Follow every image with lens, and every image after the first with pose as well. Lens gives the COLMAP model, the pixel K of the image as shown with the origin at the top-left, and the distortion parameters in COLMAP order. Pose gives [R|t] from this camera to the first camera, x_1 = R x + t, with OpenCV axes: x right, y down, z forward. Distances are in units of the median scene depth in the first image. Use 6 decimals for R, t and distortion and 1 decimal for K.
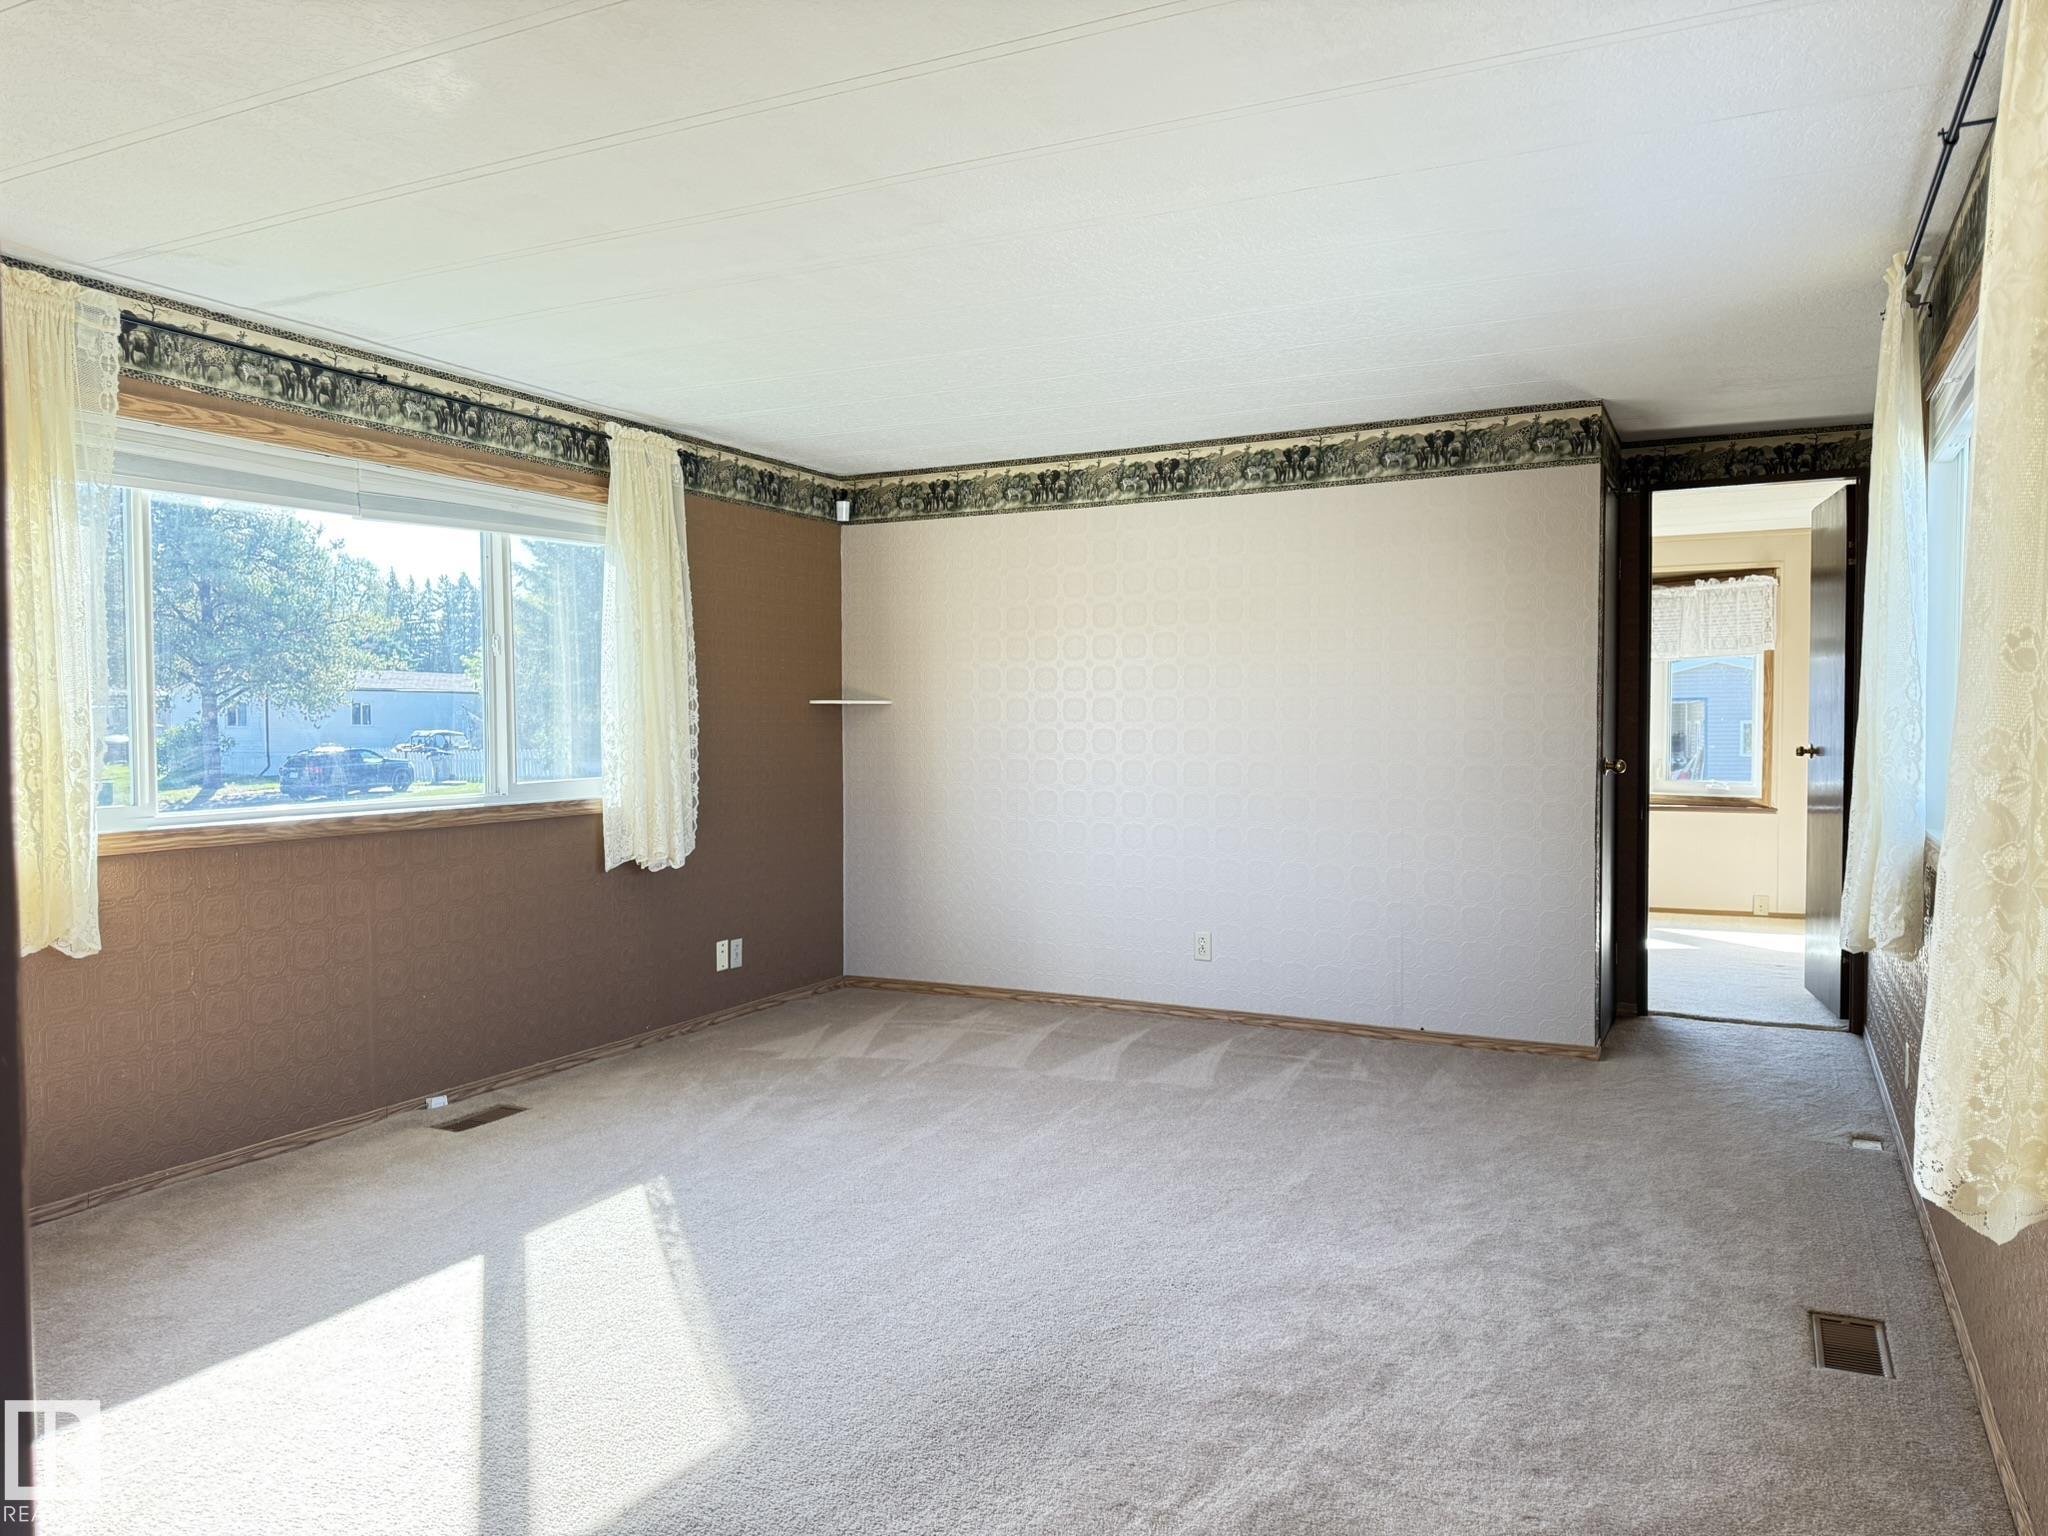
lens RADIAL K [[1430.3, 0, 1024.0], [0, 1430.3, 768.0], [0, 0, 1]] dist [0.108617, -0.191555]
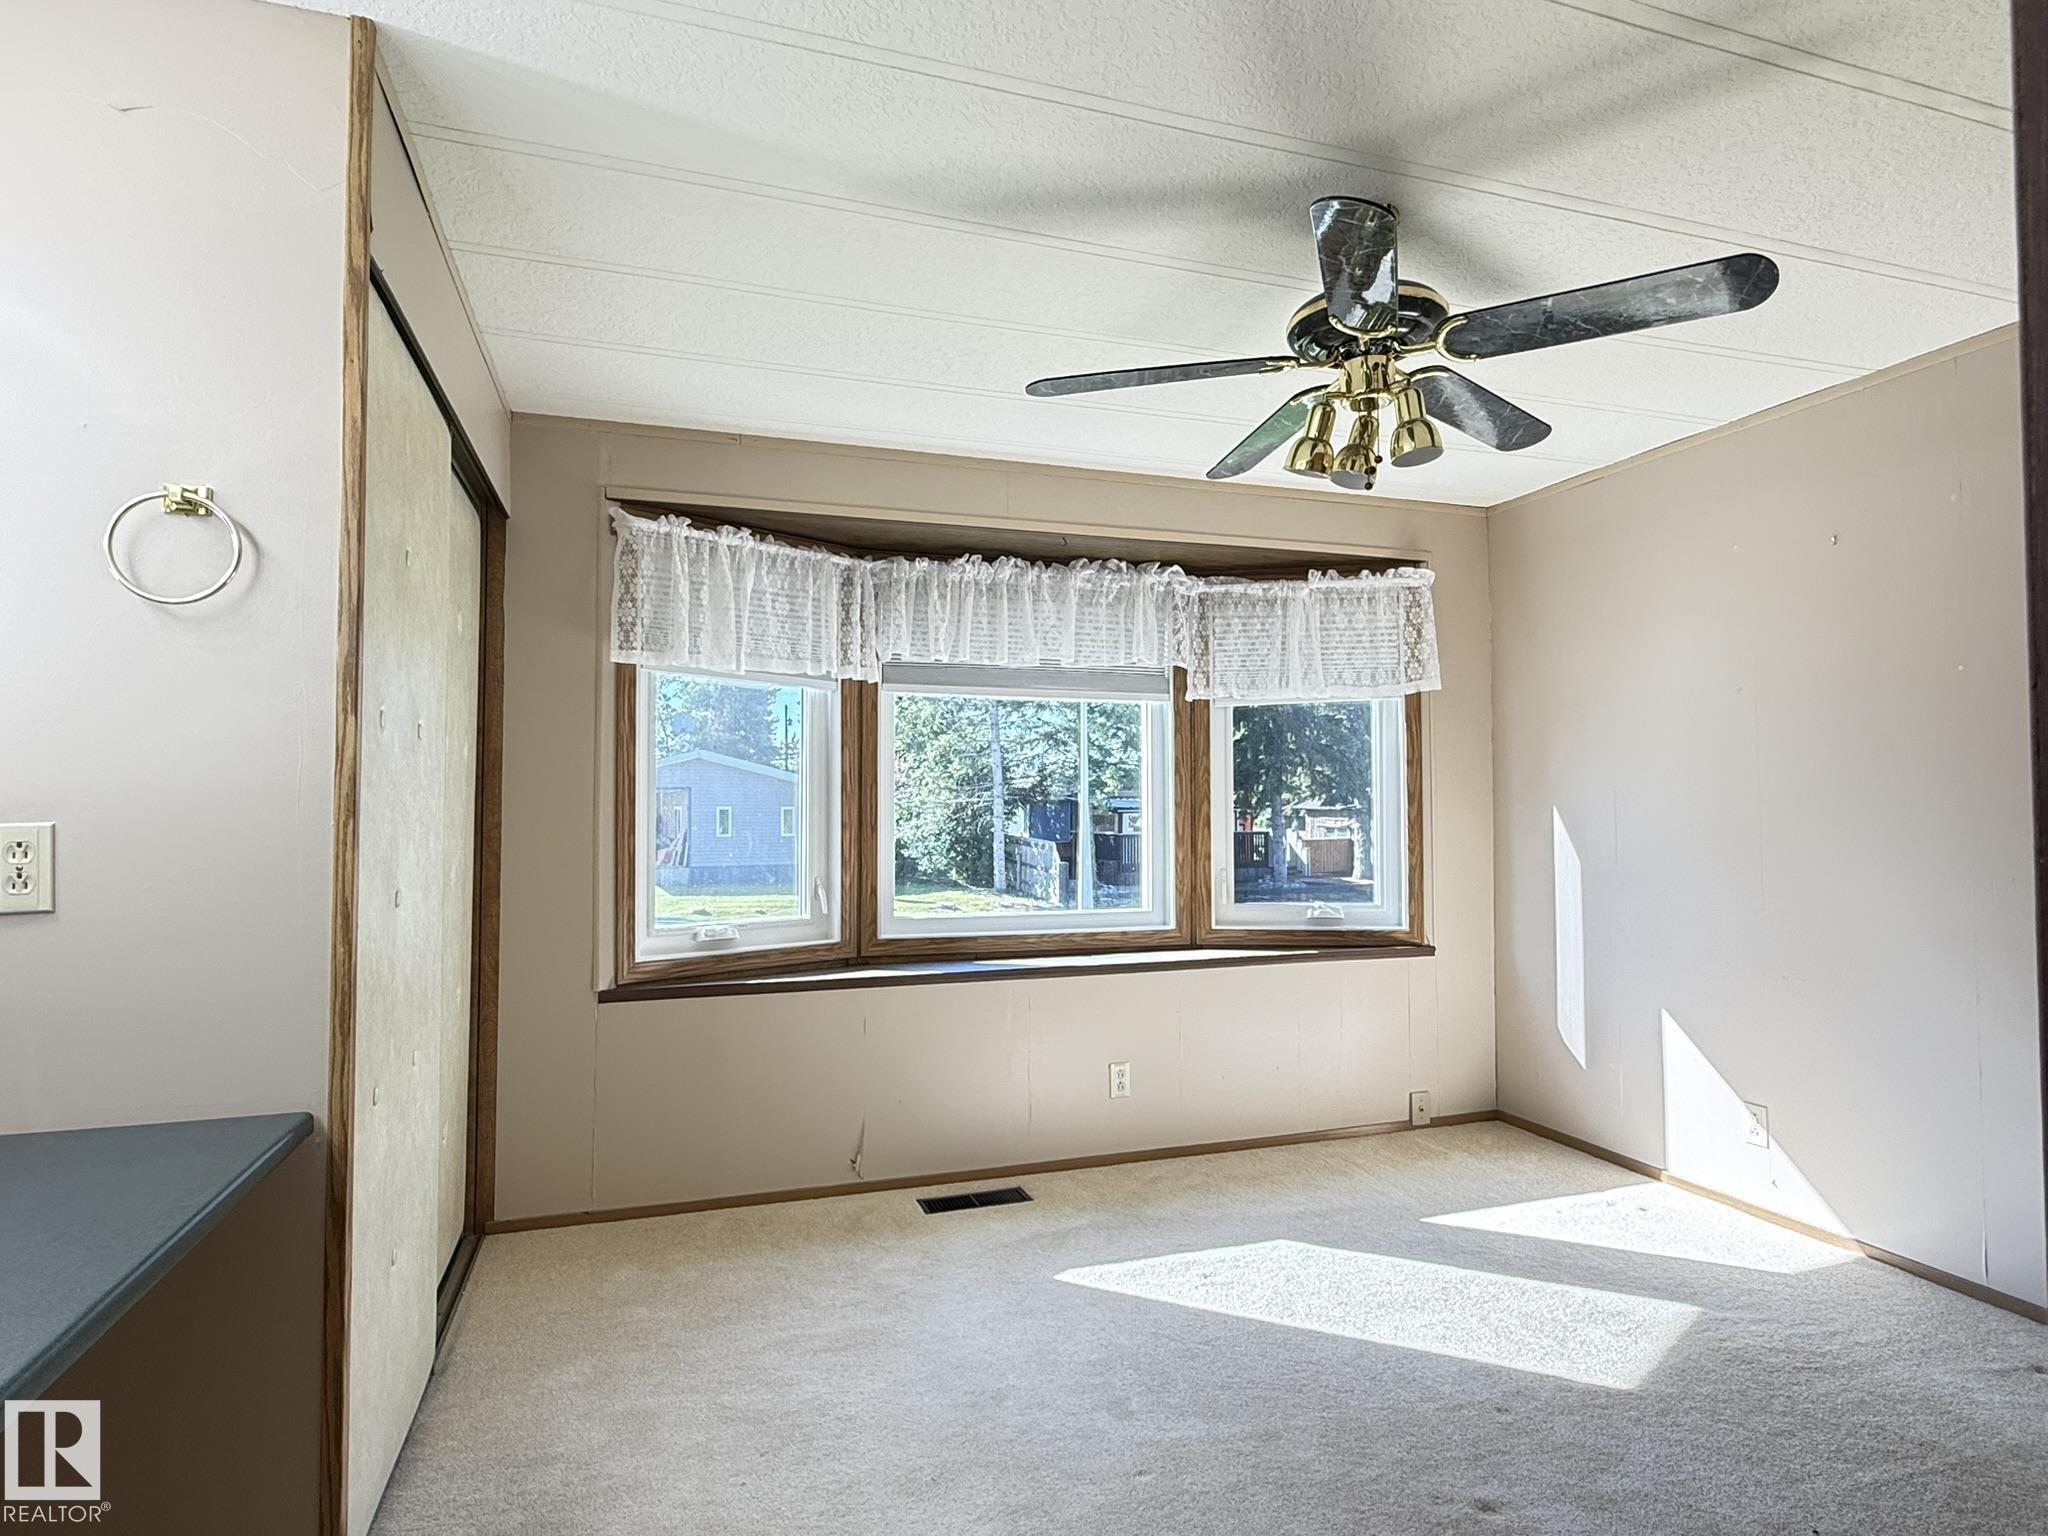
lens RADIAL K [[1112.3, 0, 1017.1], [0, 1112.3, 766.0], [0, 0, 1]] dist [-0.001679, -0.000870]
pose [[0.697370, 0.026135, 0.716235, 0.050939], [0.022730, 0.998026, -0.058549, -0.025209], [-0.716351, 0.057110, 0.695399, 0.784234]]
